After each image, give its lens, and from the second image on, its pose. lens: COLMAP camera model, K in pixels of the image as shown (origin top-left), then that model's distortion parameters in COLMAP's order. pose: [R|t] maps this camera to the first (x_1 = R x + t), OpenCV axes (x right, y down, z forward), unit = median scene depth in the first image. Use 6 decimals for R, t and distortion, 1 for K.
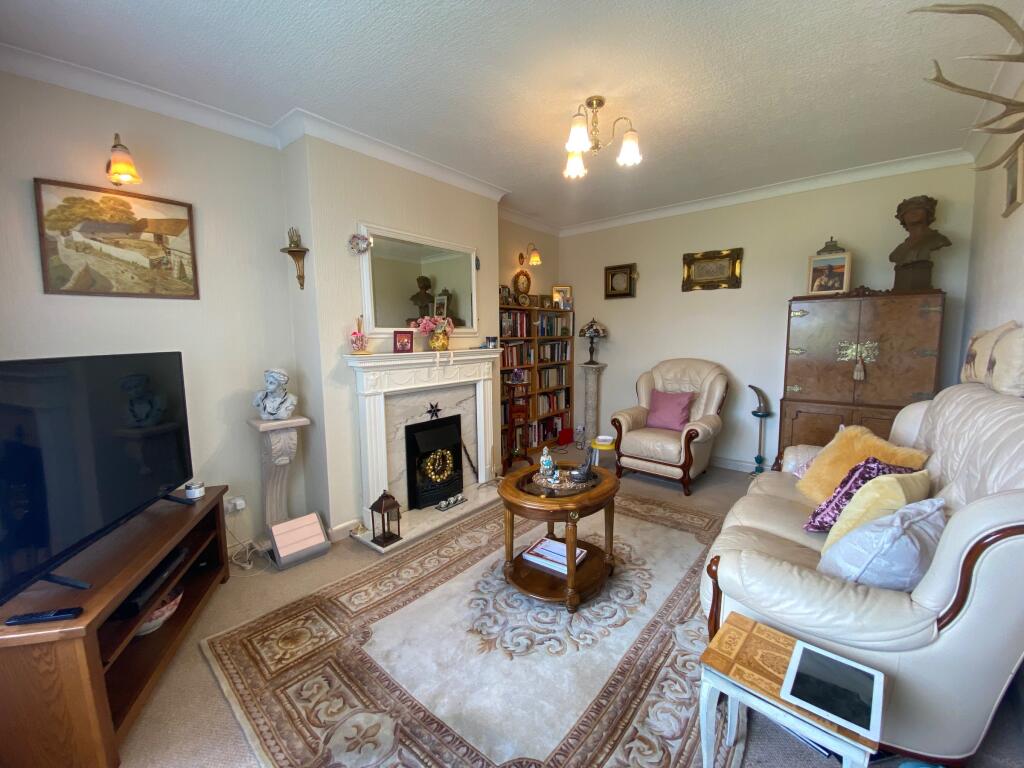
lens RADIAL K [[414.6, 0, 510.4], [0, 414.6, 382.5], [0, 0, 1]] dist [0.014529, -0.018510]
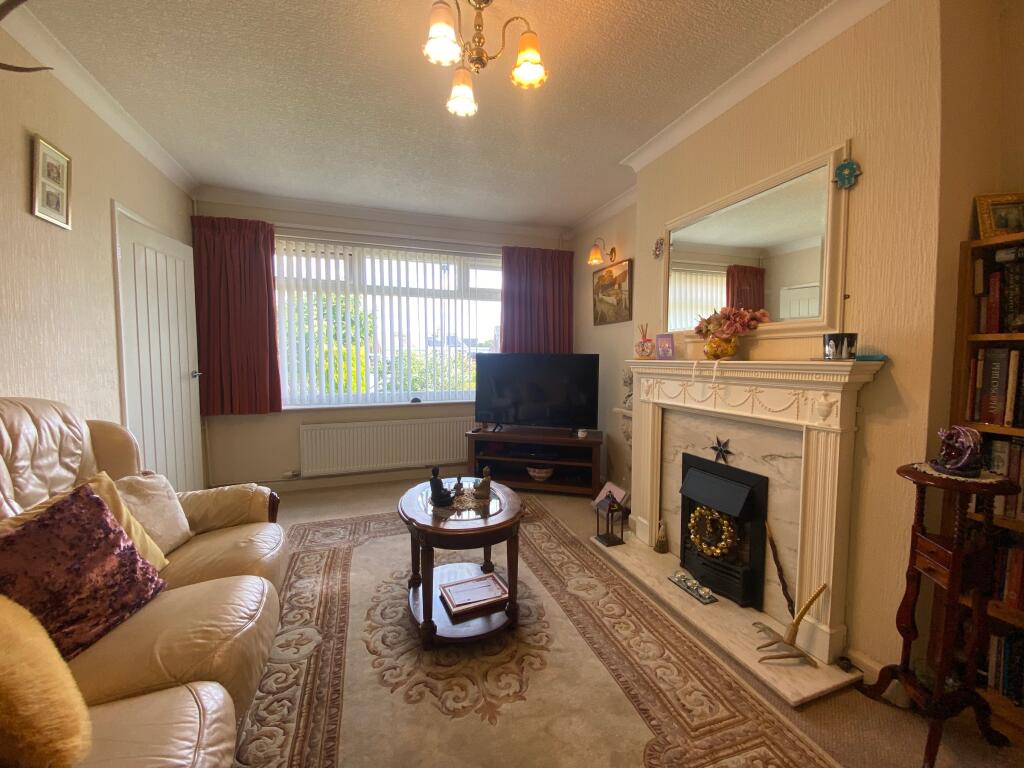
lens RADIAL K [[414.6, 0, 510.4], [0, 414.6, 382.5], [0, 0, 1]] dist [0.014529, -0.018510]
pose [[-0.511346, 0.061136, -0.857197, 0.687013], [-0.095988, 0.987162, 0.127665, -0.114047], [0.853997, 0.147562, -0.498913, 1.261424]]
